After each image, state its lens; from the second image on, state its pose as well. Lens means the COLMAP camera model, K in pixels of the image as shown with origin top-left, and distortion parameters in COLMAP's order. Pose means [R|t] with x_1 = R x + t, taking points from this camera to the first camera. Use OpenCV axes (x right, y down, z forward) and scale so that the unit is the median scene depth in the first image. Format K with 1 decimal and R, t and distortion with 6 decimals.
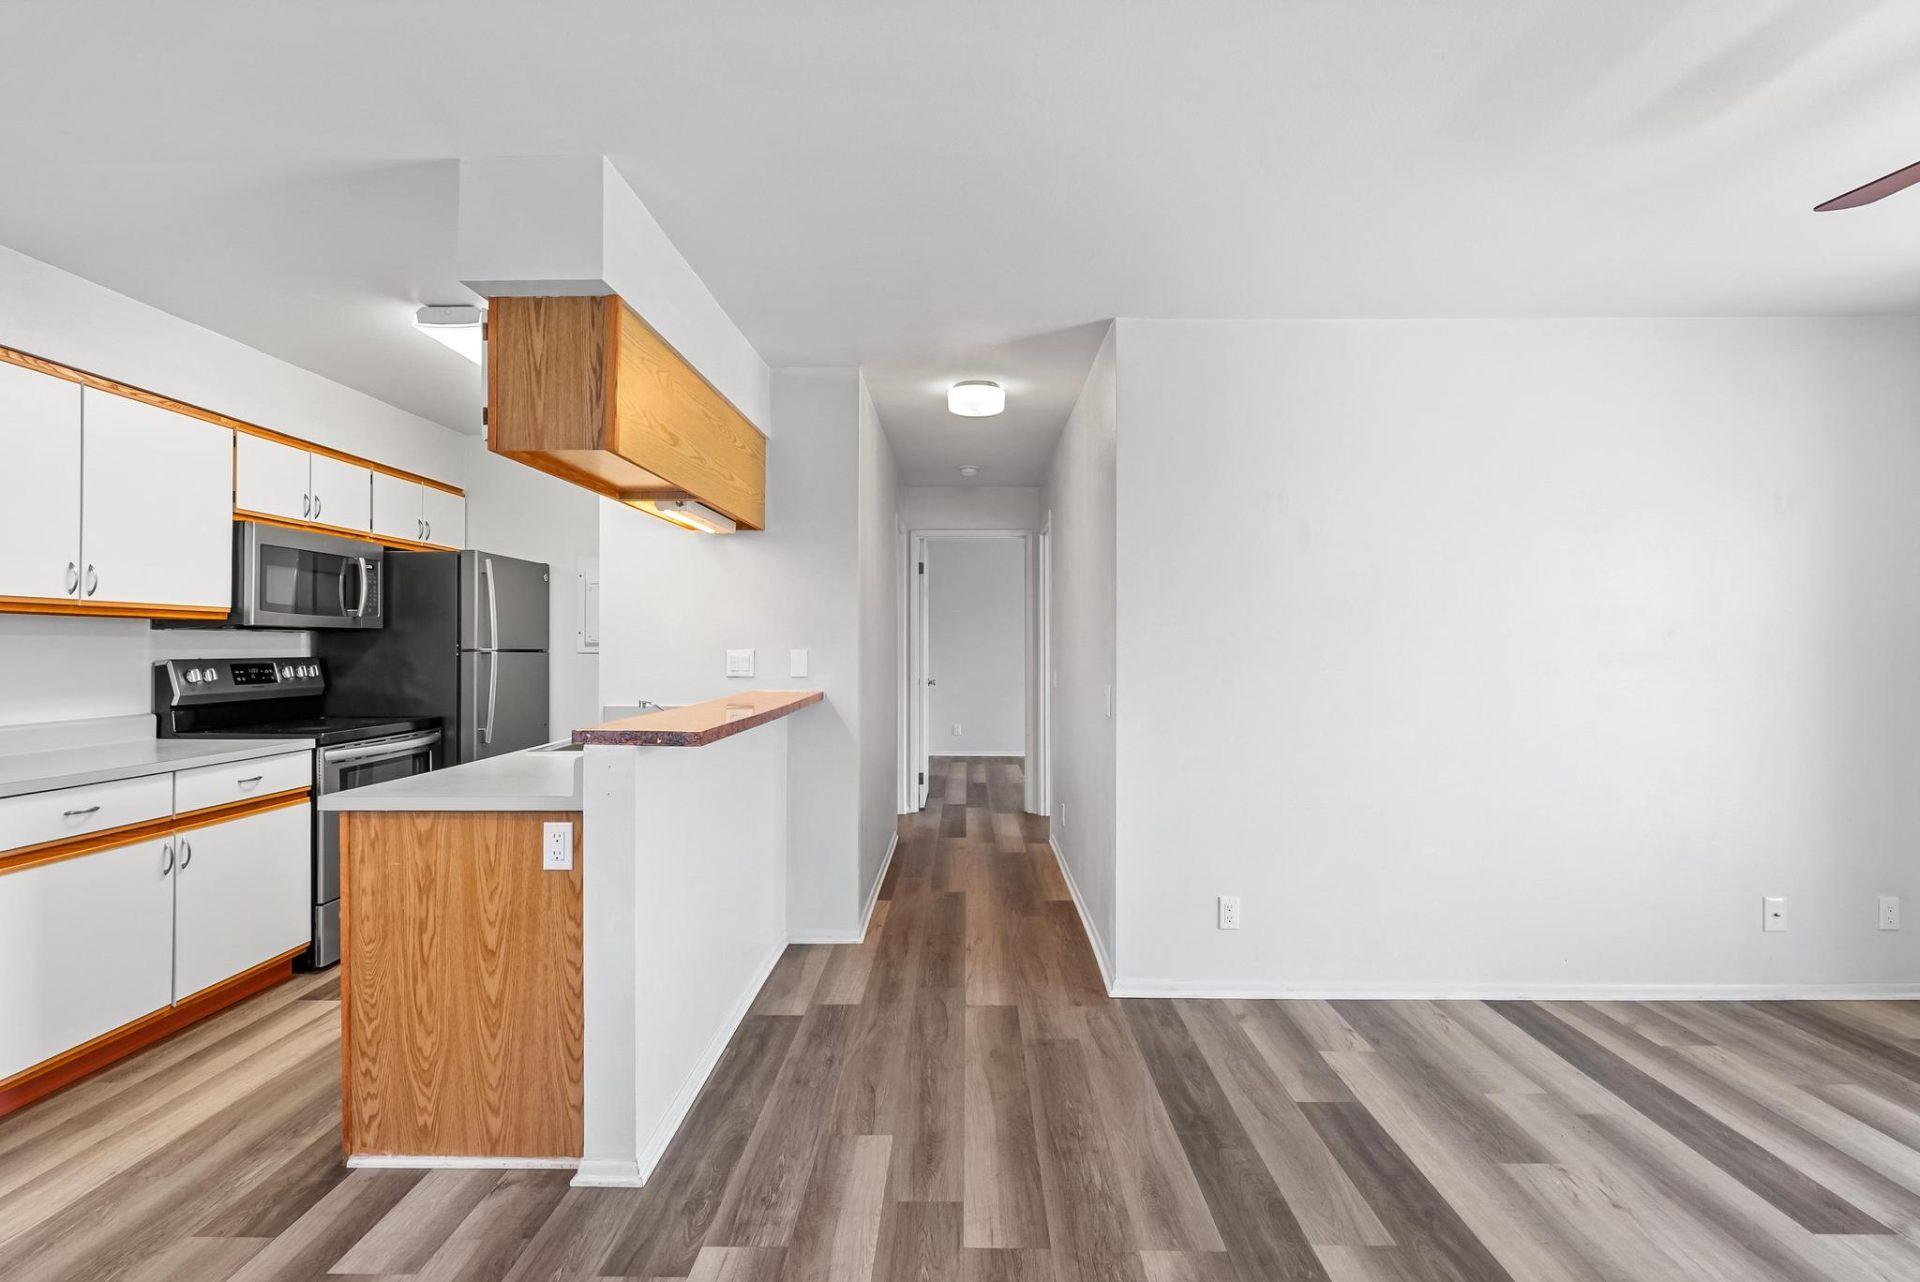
lens RADIAL K [[867.5, 0, 962.3], [0, 867.5, 636.9], [0, 0, 1]] dist [-0.007439, 0.000945]
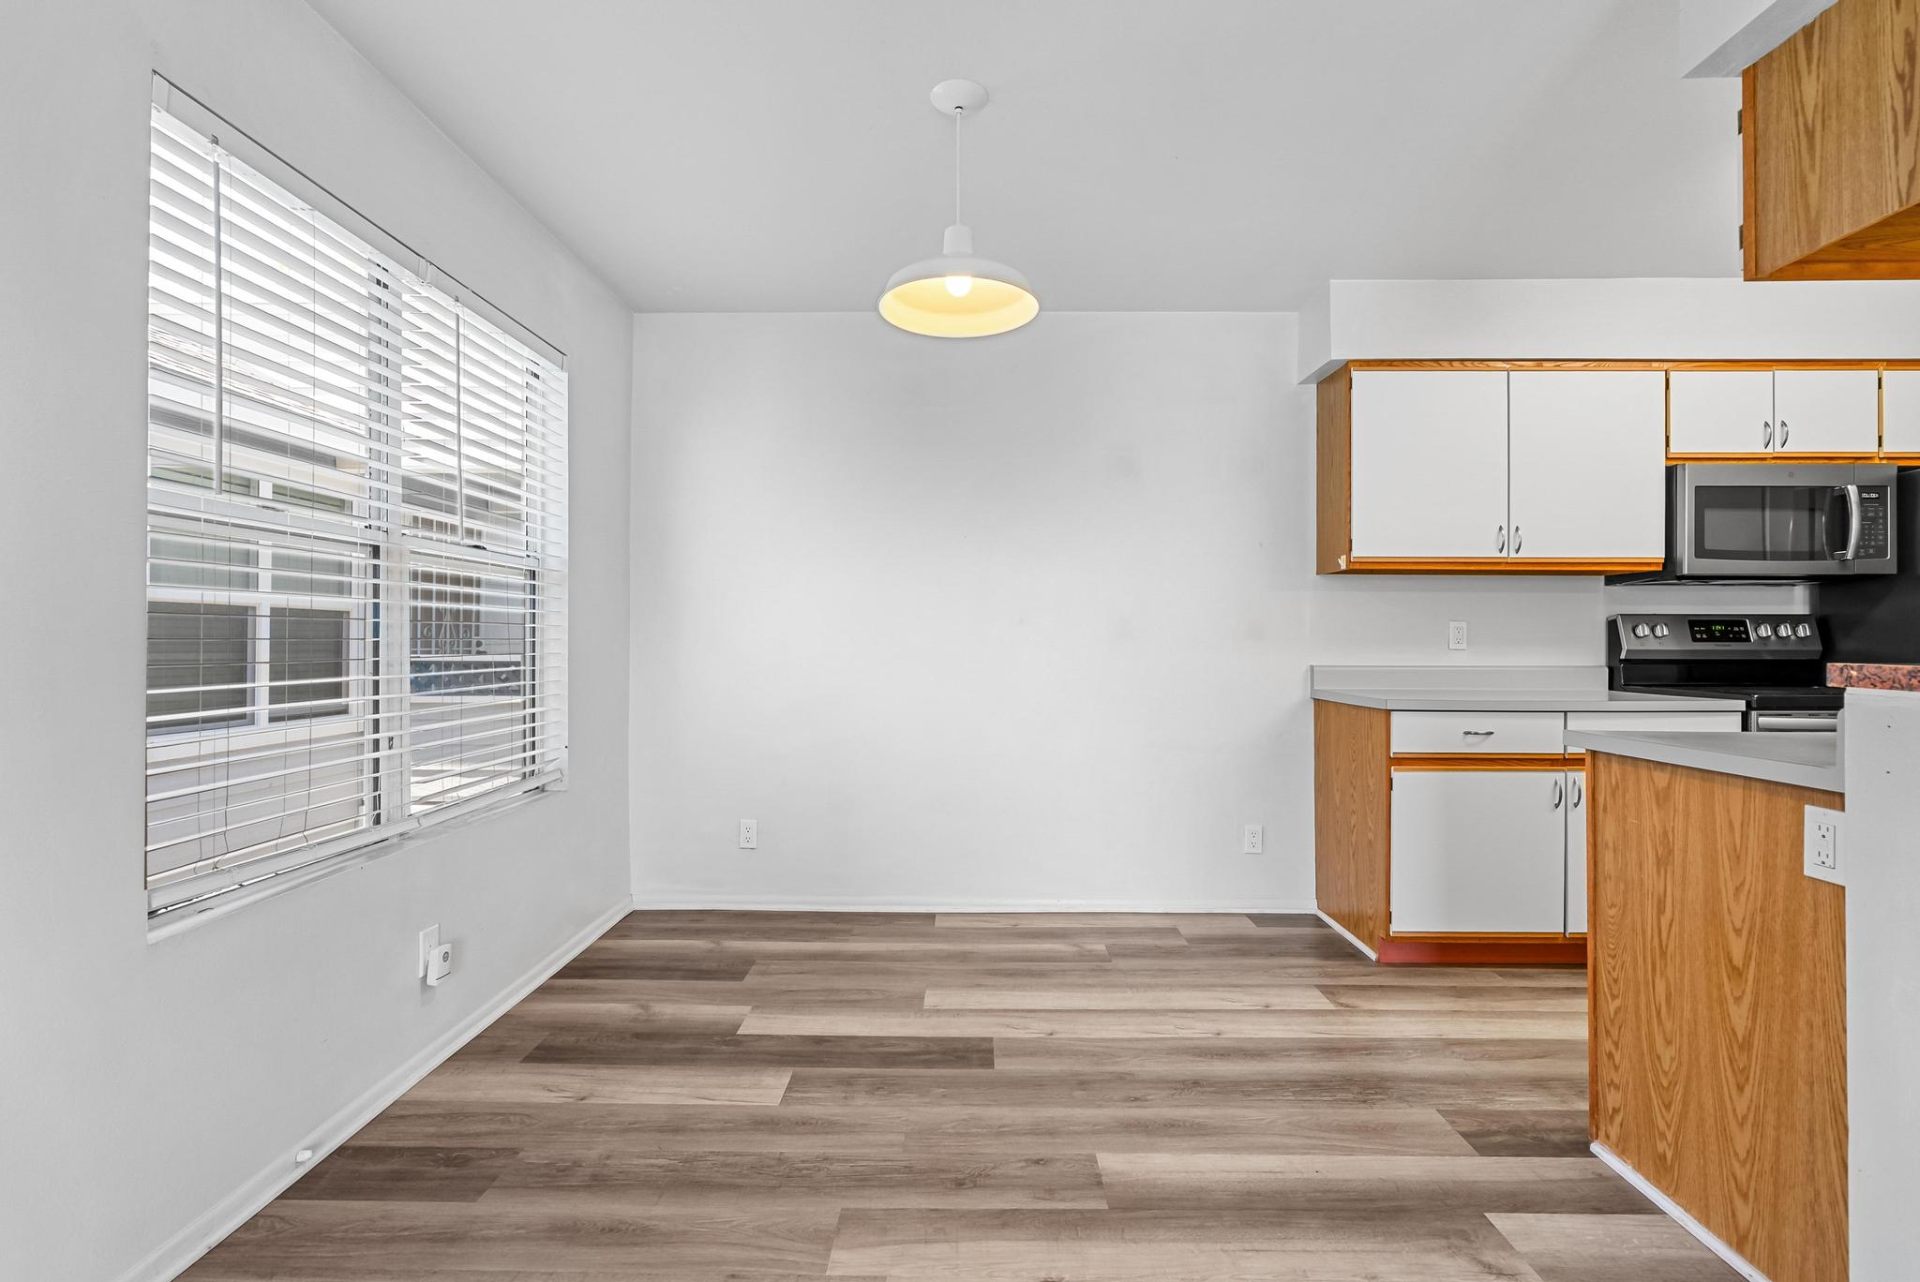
lens RADIAL K [[867.5, 0, 962.3], [0, 867.5, 636.9], [0, 0, 1]] dist [-0.007439, 0.000945]
pose [[-0.013096, -0.006679, -0.999892, 0.187584], [0.007996, 0.999945, -0.006784, 0.084892], [0.999882, -0.008084, -0.013042, 0.362519]]
